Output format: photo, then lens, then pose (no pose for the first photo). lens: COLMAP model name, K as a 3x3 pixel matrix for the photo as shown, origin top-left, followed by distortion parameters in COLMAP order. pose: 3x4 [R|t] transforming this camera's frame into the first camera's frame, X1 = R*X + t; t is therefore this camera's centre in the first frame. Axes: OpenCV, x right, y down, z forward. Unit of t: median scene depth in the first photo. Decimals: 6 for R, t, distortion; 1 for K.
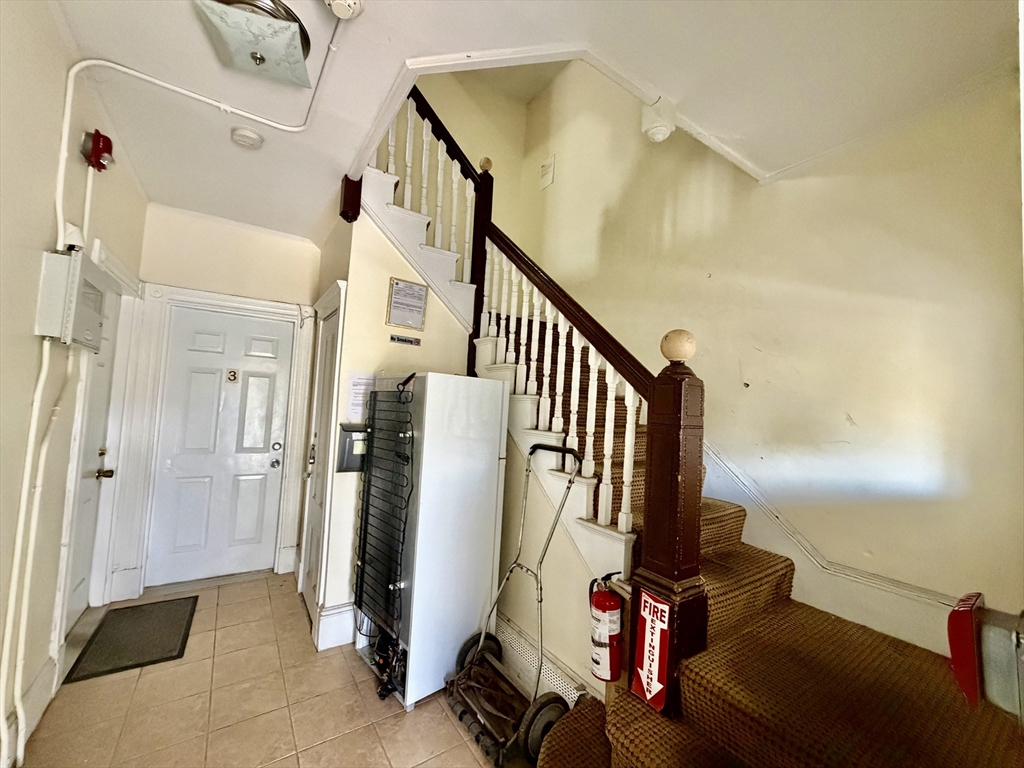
lens RADIAL K [[407.7, 0, 510.0], [0, 407.7, 385.5], [0, 0, 1]] dist [0.001620, -0.000078]
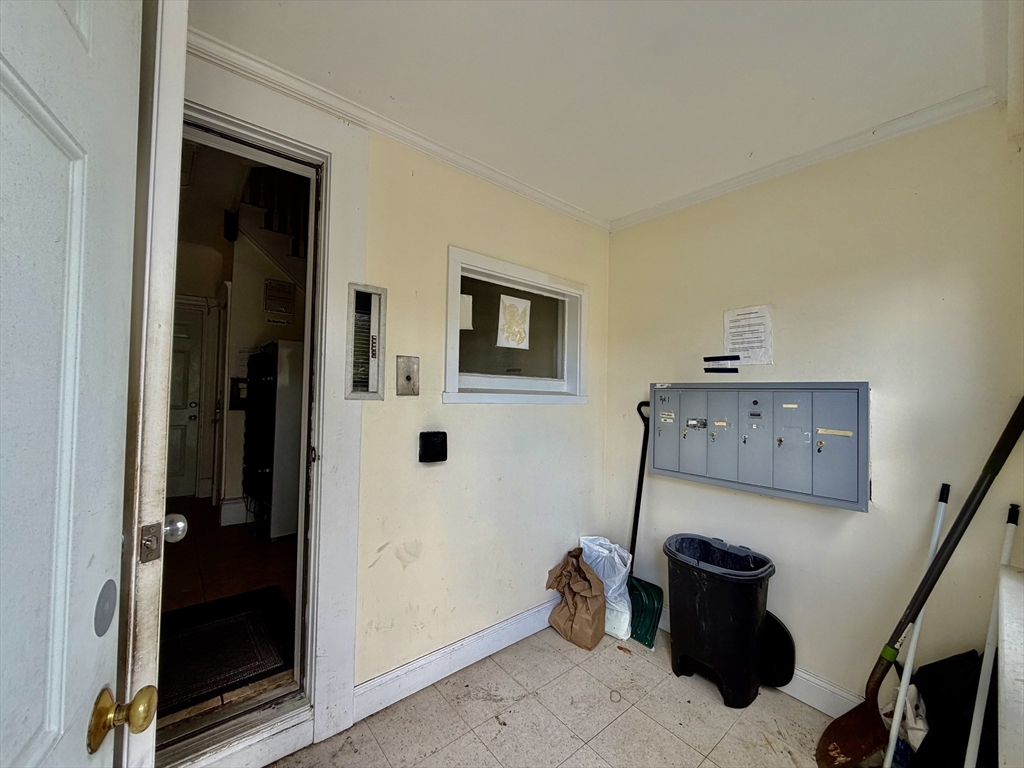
lens RADIAL K [[407.7, 0, 510.0], [0, 407.7, 385.5], [0, 0, 1]] dist [0.001620, -0.000078]
pose [[0.995029, -0.029371, 0.095151, 0.449419], [0.026979, 0.999289, 0.026331, 0.107624], [-0.095857, -0.023633, 0.995115, -0.572630]]
